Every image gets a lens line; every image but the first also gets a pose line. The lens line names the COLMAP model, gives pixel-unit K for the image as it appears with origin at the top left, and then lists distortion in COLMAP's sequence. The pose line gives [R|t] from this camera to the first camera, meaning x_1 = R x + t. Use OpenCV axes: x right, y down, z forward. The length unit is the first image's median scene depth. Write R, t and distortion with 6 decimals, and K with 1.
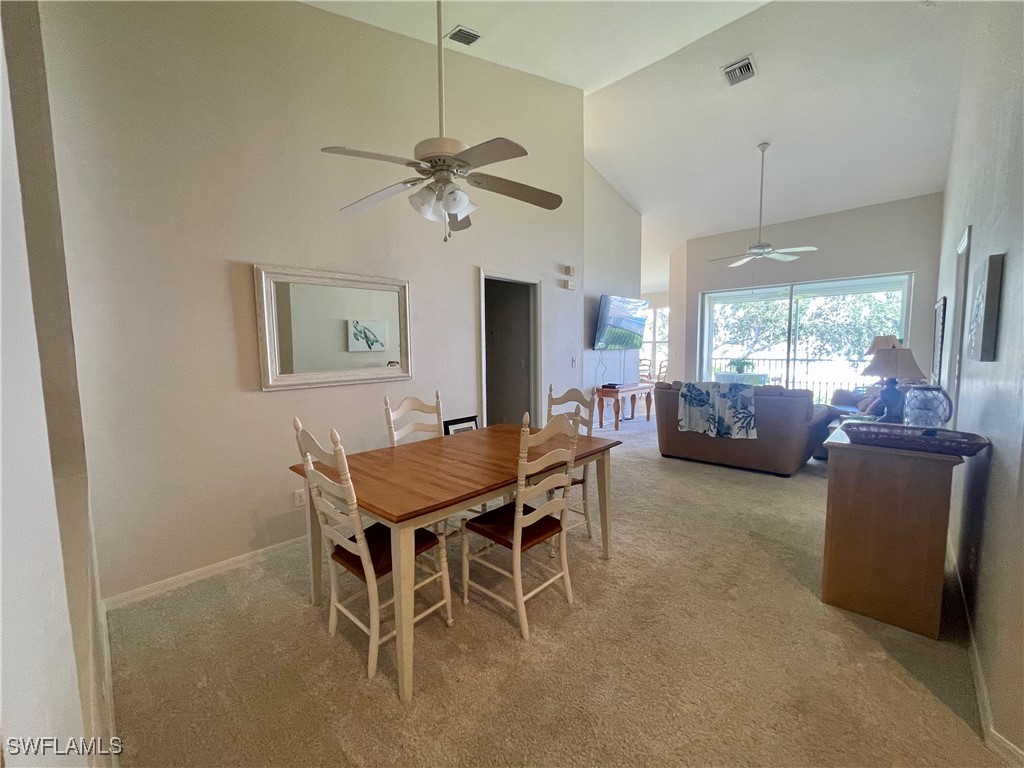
lens RADIAL K [[412.8, 0, 507.8], [0, 412.8, 383.3], [0, 0, 1]] dist [-0.000590, 0.000300]
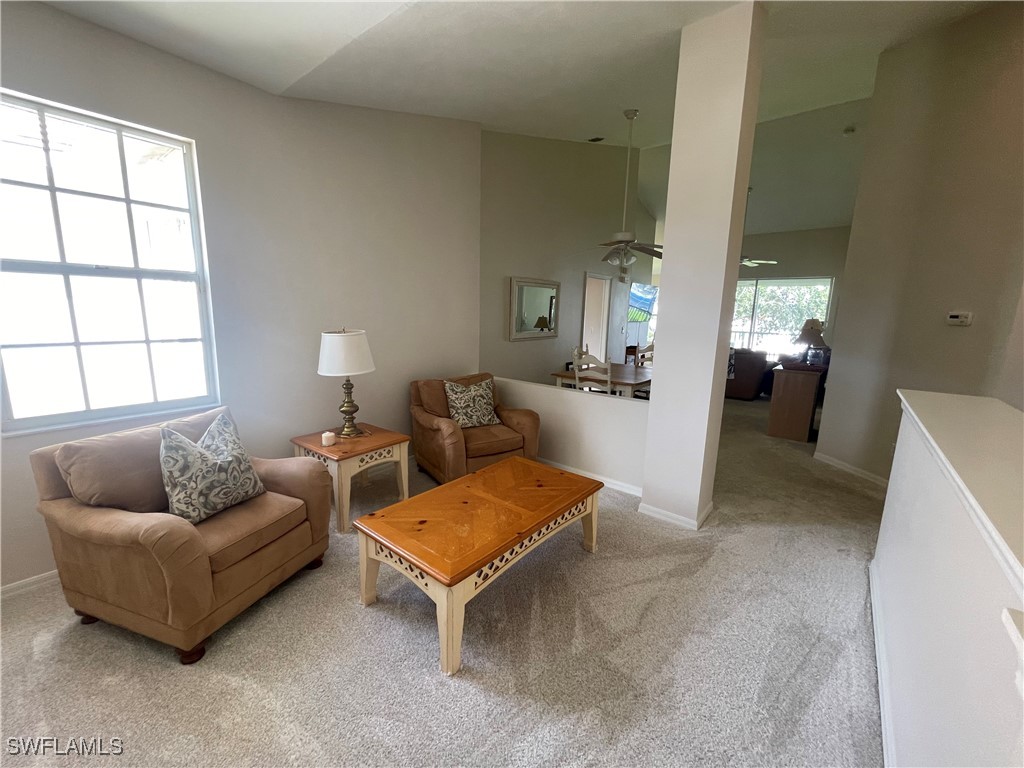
lens RADIAL K [[412.8, 0, 507.8], [0, 412.8, 383.3], [0, 0, 1]] dist [-0.000590, 0.000300]
pose [[0.995741, 0.021390, 0.089676, -0.266805], [-0.029208, 0.995798, 0.086794, 0.017926], [-0.087442, -0.089044, 0.992182, -0.340989]]
